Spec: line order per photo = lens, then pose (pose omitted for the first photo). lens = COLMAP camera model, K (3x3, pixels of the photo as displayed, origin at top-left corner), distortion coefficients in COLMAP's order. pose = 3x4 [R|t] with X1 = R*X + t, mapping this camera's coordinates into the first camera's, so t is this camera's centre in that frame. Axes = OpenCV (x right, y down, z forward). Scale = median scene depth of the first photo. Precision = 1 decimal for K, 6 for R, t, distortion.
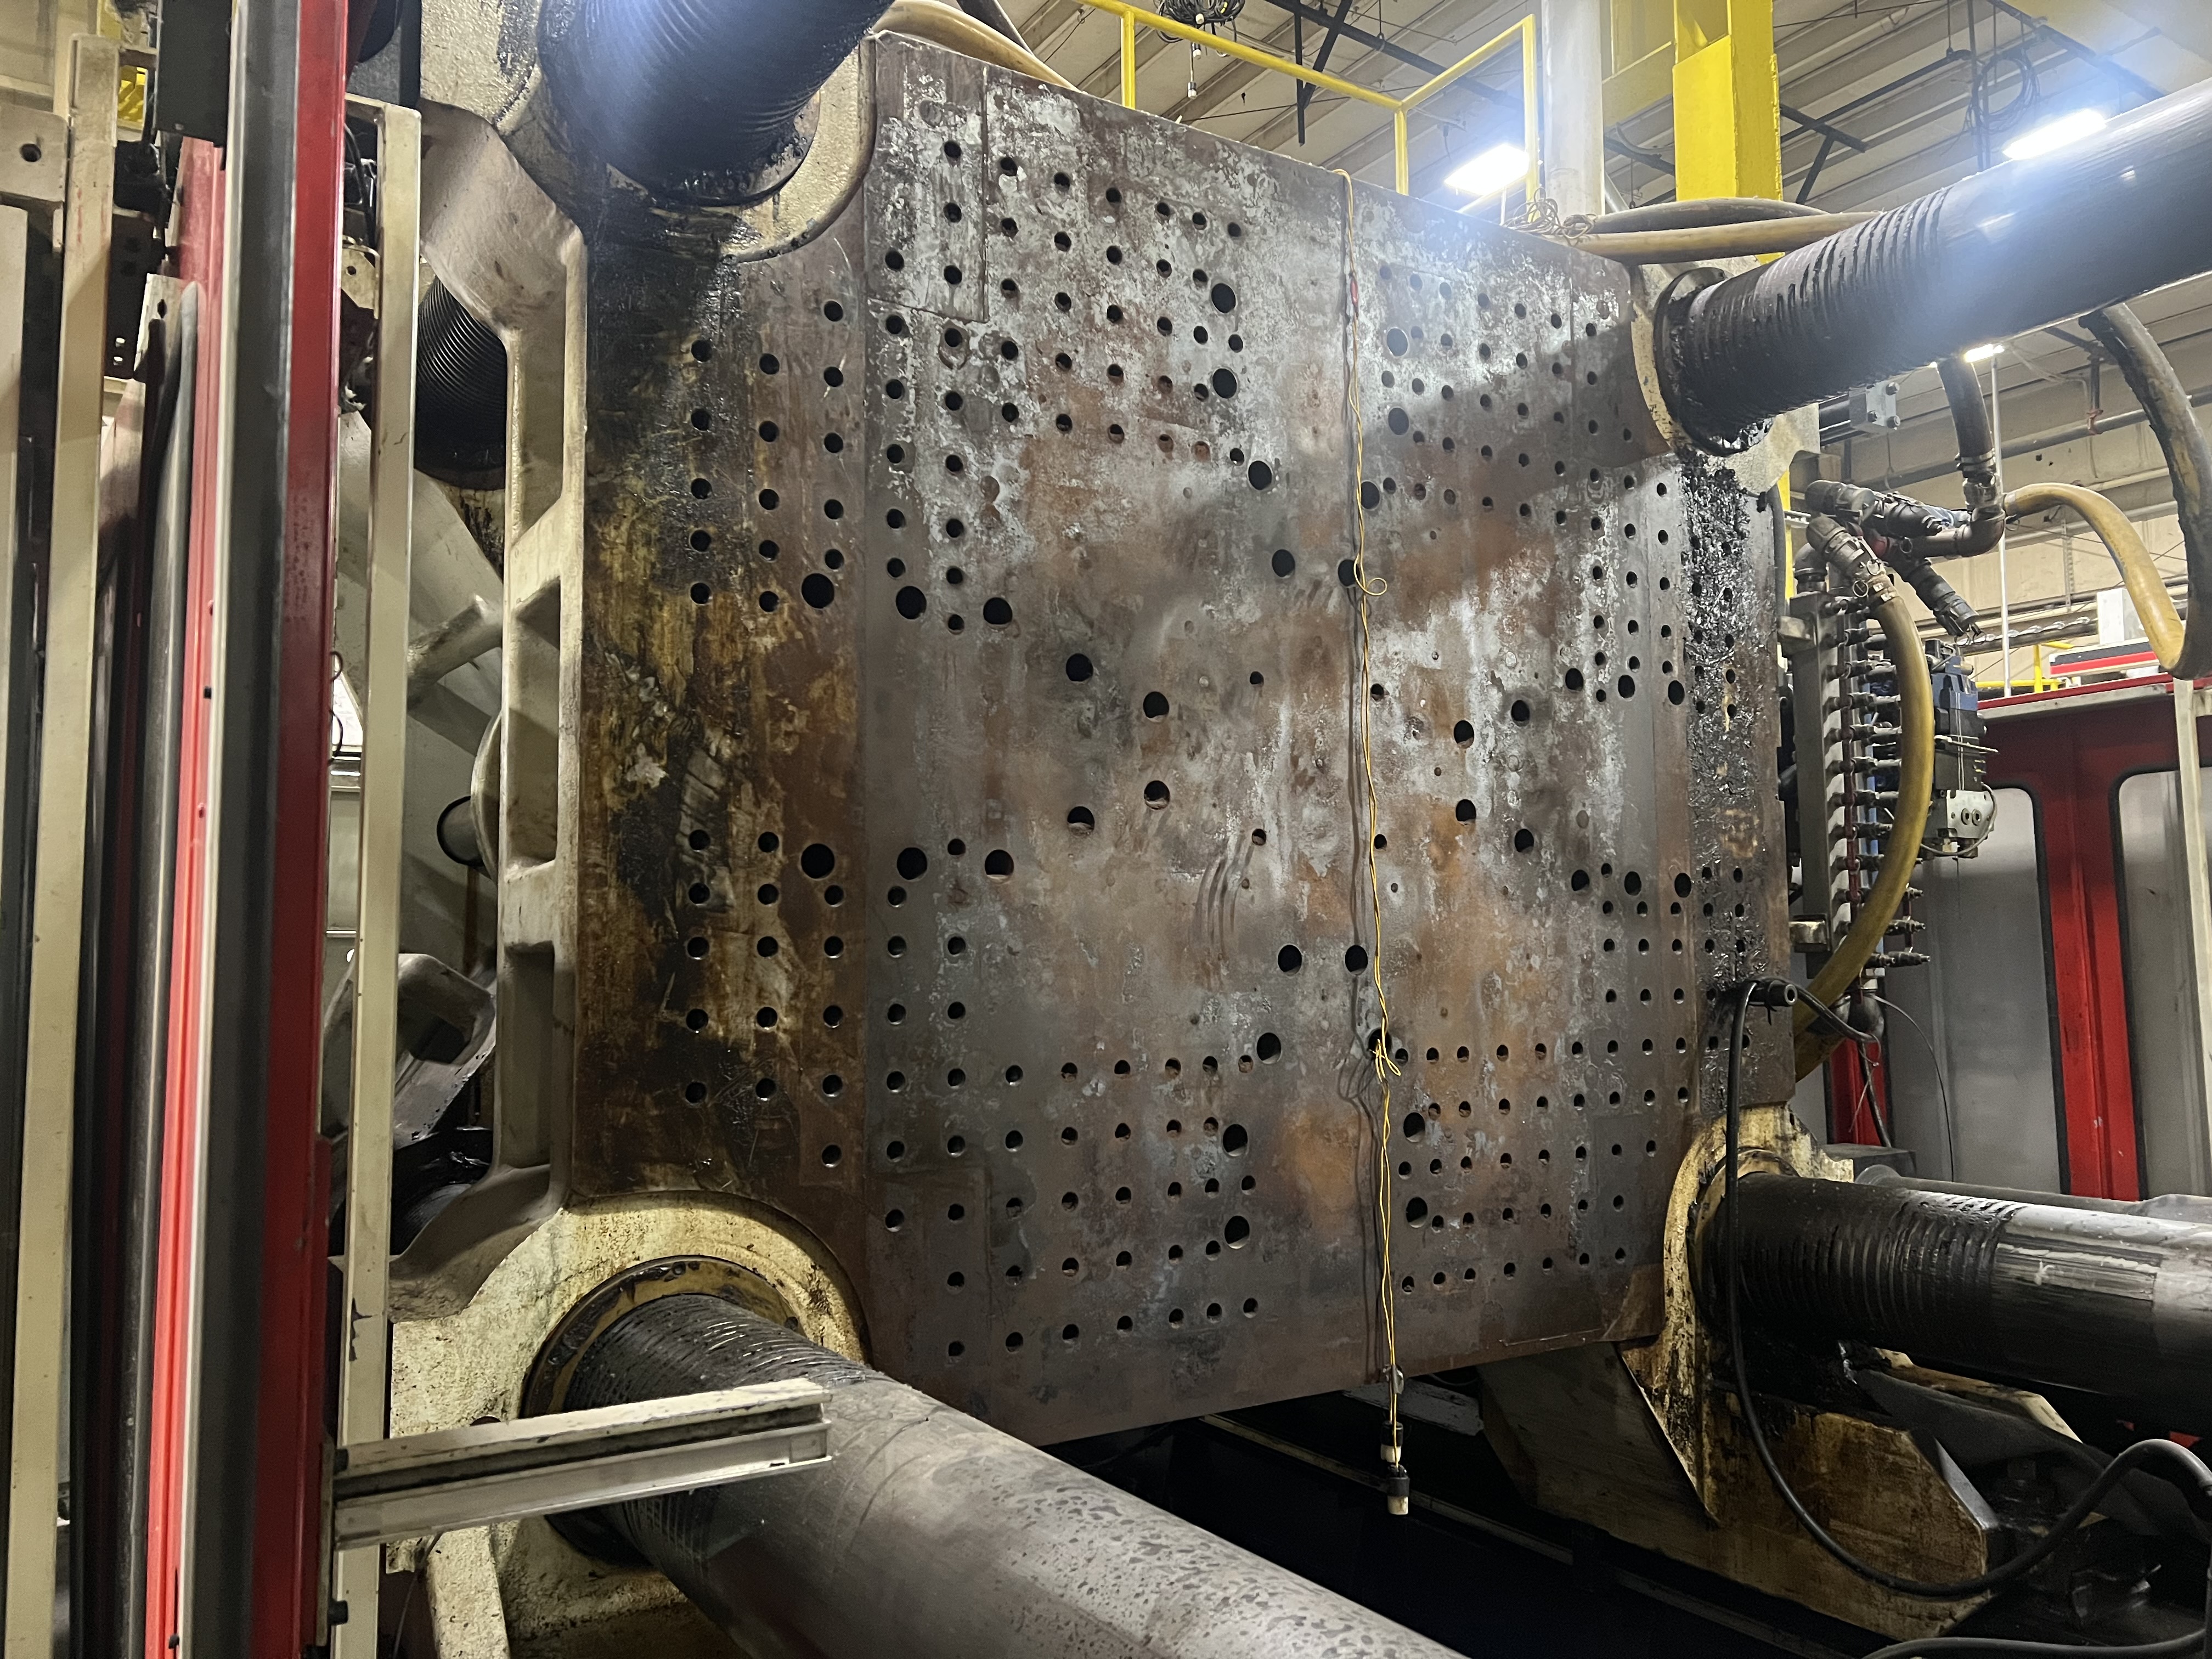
lens RADIAL K [[1667.7, 0, 1106.0], [0, 1667.7, 829.5], [0, 0, 1]] dist [0.101687, -0.191116]
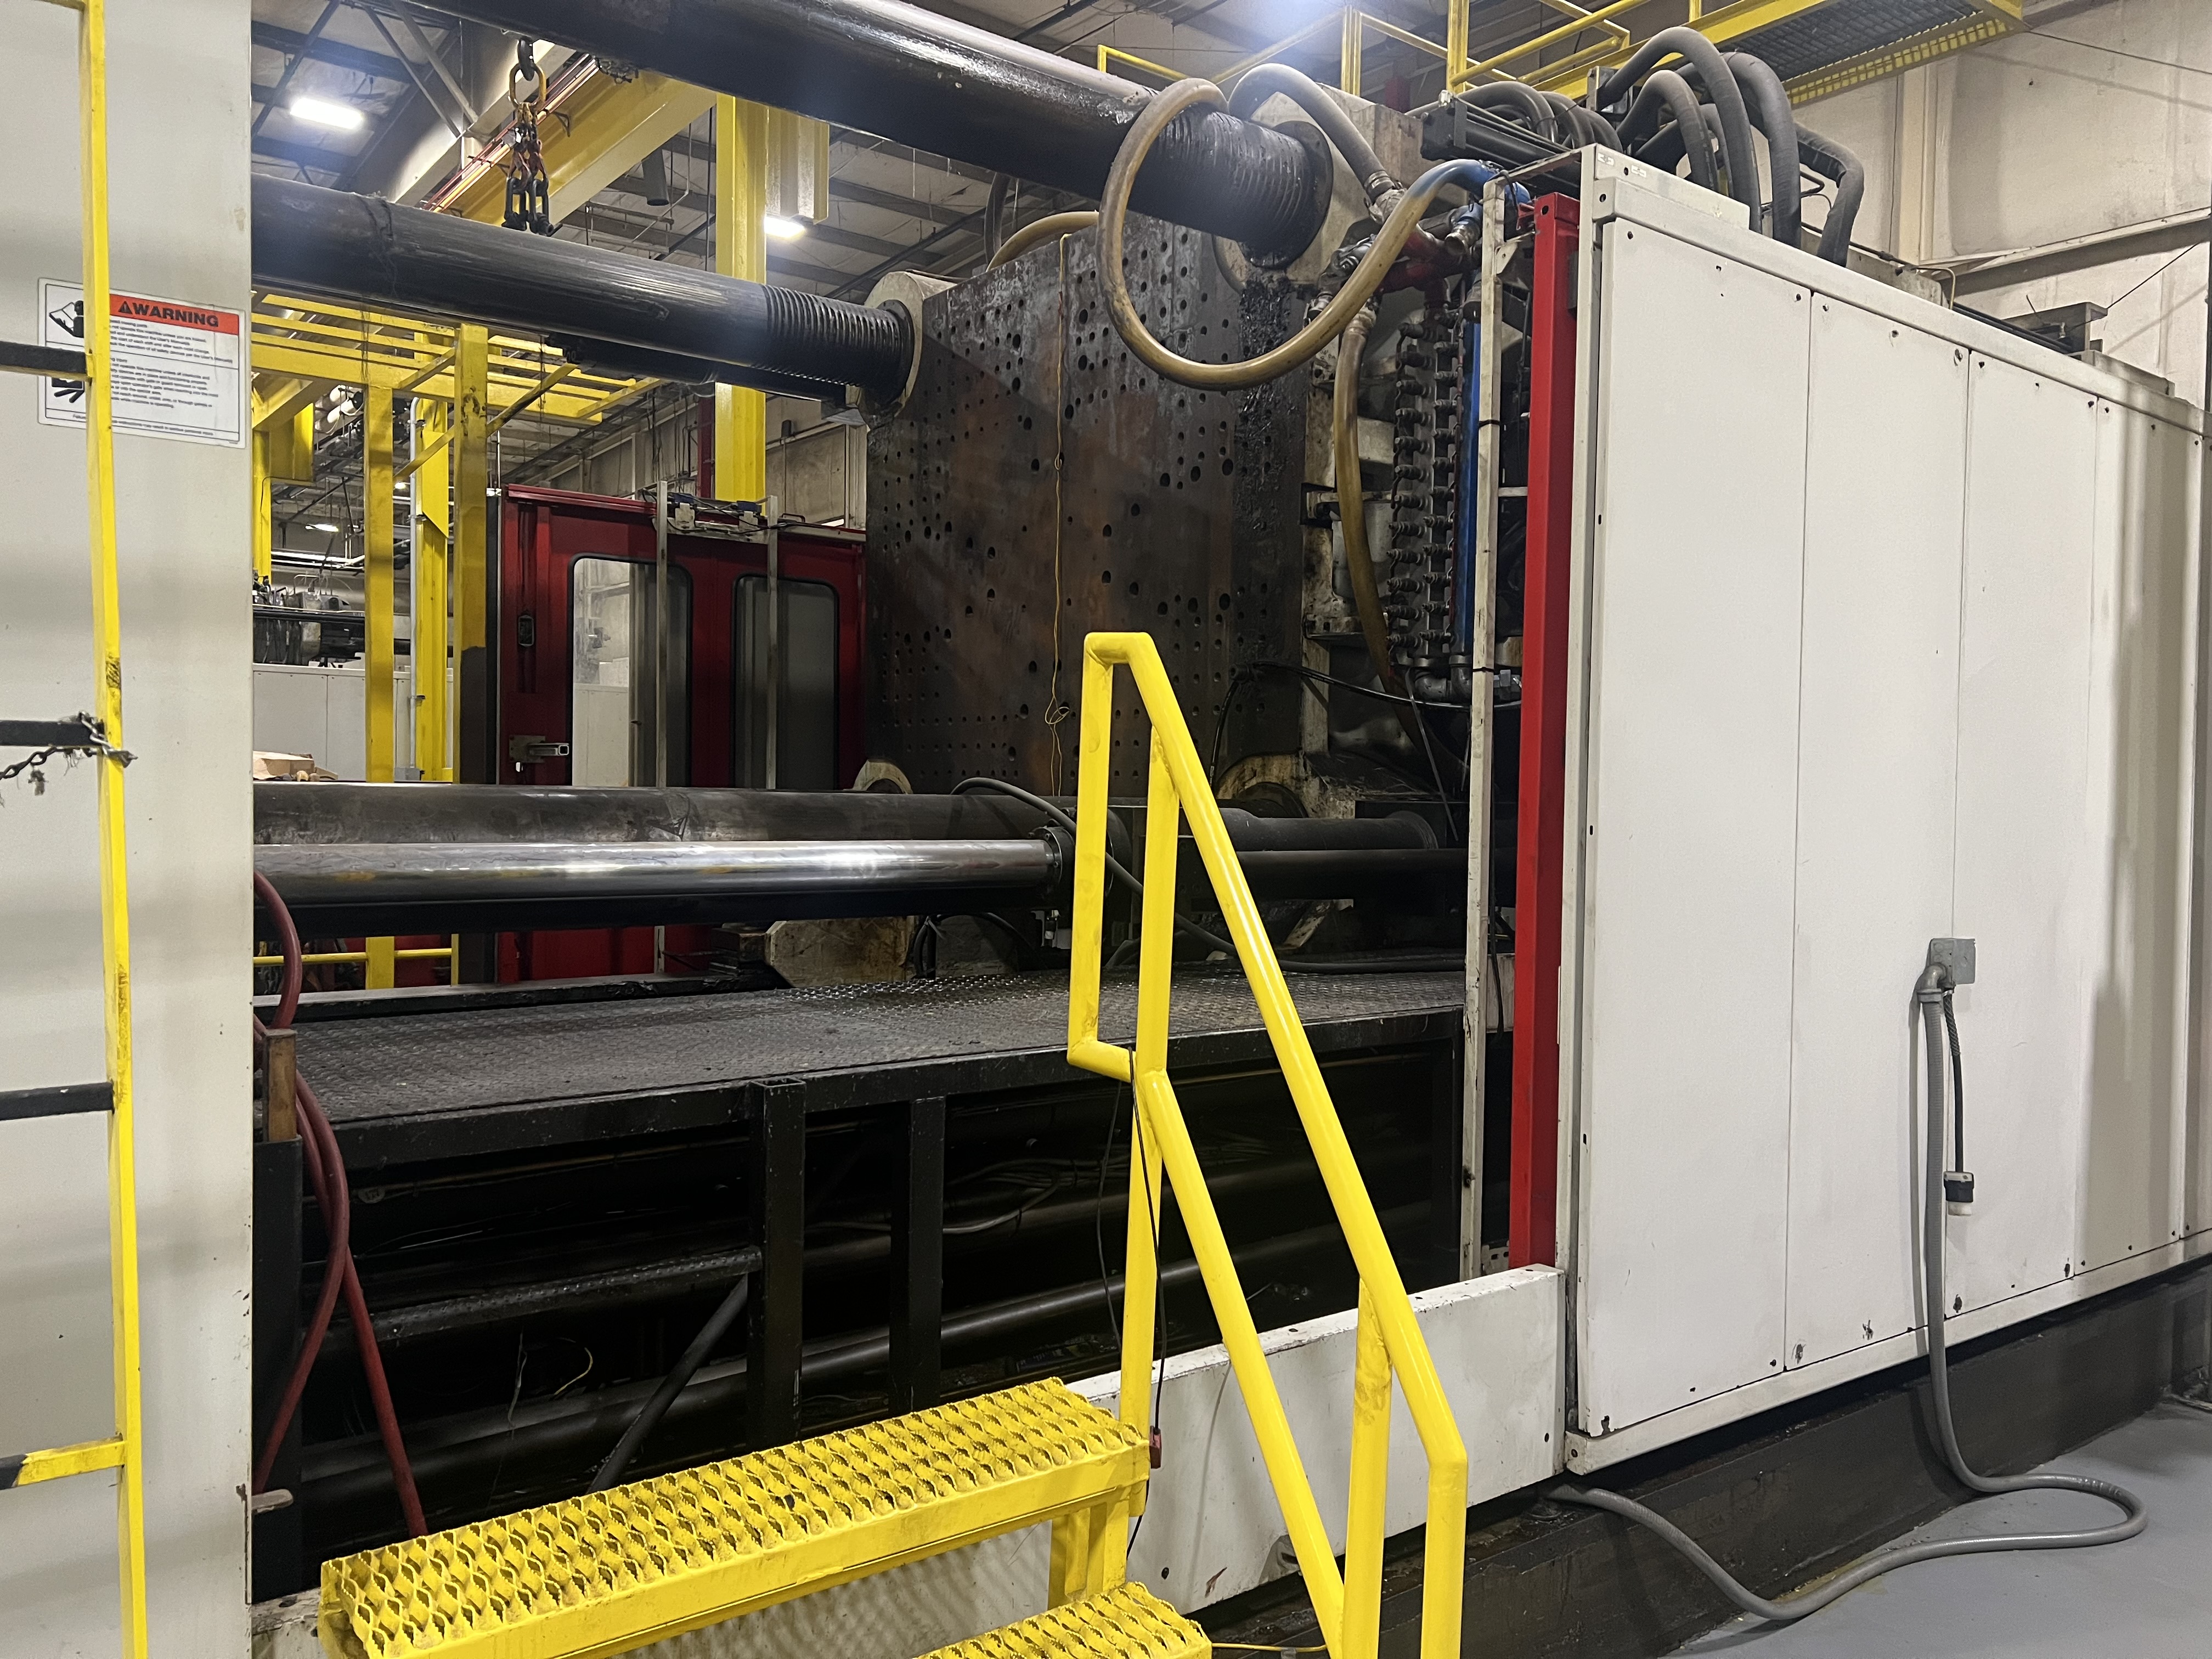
lens RADIAL K [[1667.7, 0, 1106.0], [0, 1667.7, 829.5], [0, 0, 1]] dist [0.101687, -0.191116]
pose [[0.075648, 0.036026, -0.996484, 1.847403], [0.063474, 0.997146, 0.040868, 0.170512], [0.995112, -0.066342, 0.073146, 0.801706]]
